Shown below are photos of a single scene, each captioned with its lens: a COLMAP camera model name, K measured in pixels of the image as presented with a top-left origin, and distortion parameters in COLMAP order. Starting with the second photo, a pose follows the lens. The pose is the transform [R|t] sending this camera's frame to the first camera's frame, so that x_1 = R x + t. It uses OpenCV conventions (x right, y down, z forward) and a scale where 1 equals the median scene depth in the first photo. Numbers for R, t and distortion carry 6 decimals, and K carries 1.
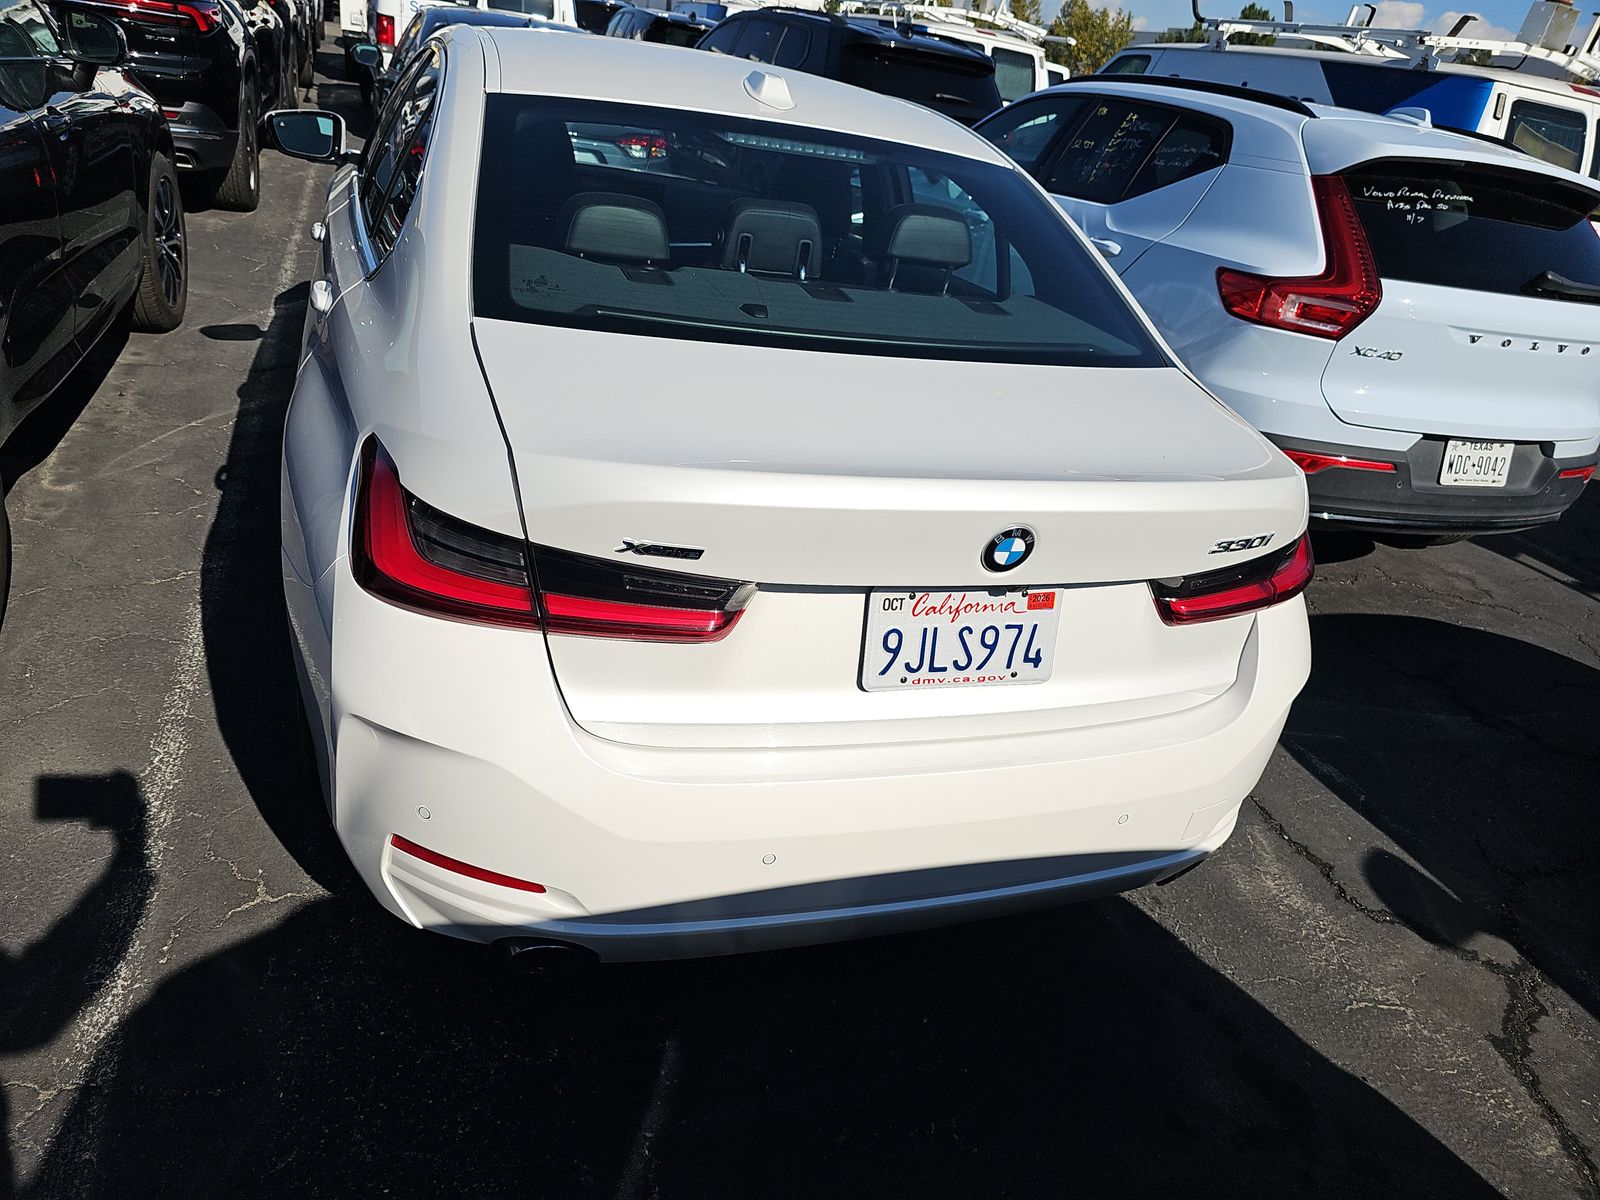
lens RADIAL K [[1143.3, 0, 810.6], [0, 1143.3, 607.0], [0, 0, 1]] dist [0.053530, -0.056719]
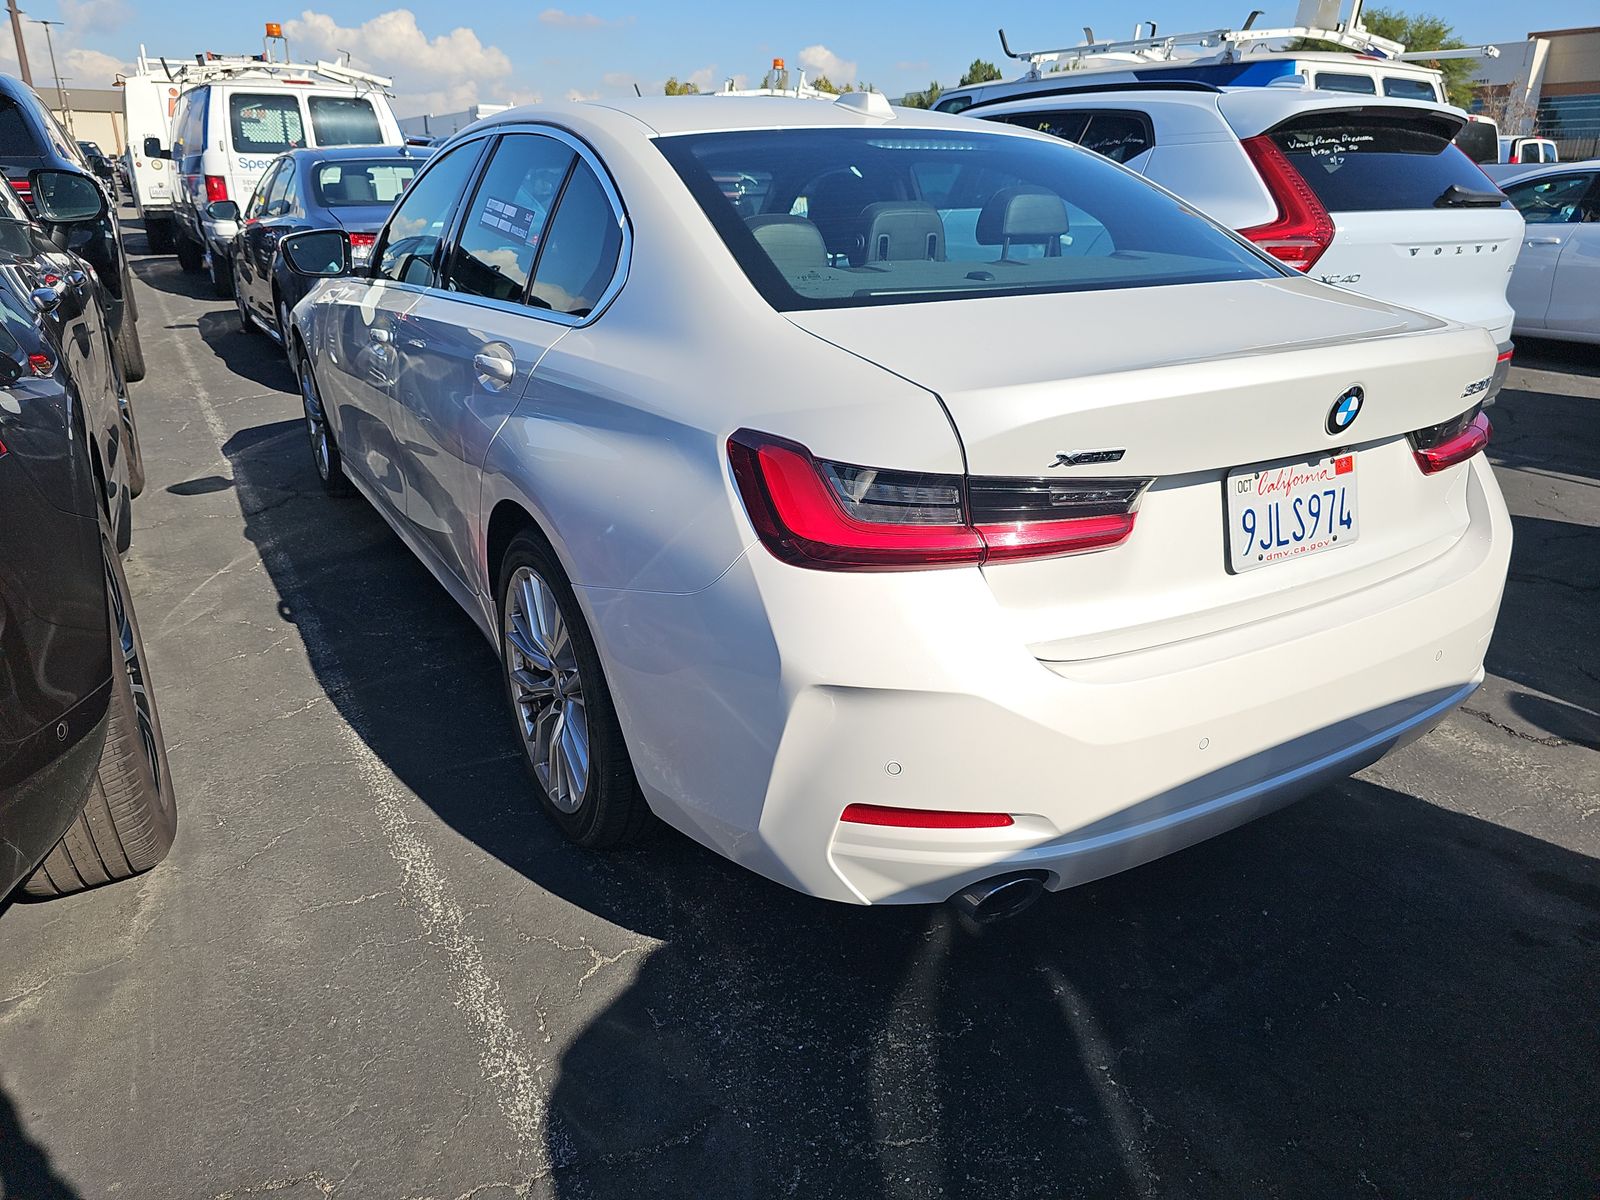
lens RADIAL K [[1144.2, 0, 803.9], [0, 1144.2, 579.3], [0, 0, 1]] dist [0.064276, -0.078571]
pose [[0.965797, -0.211035, 0.150667, -0.355005], [0.224809, 0.971033, -0.080962, 0.053854], [-0.129217, 0.112065, 0.985264, -0.001443]]
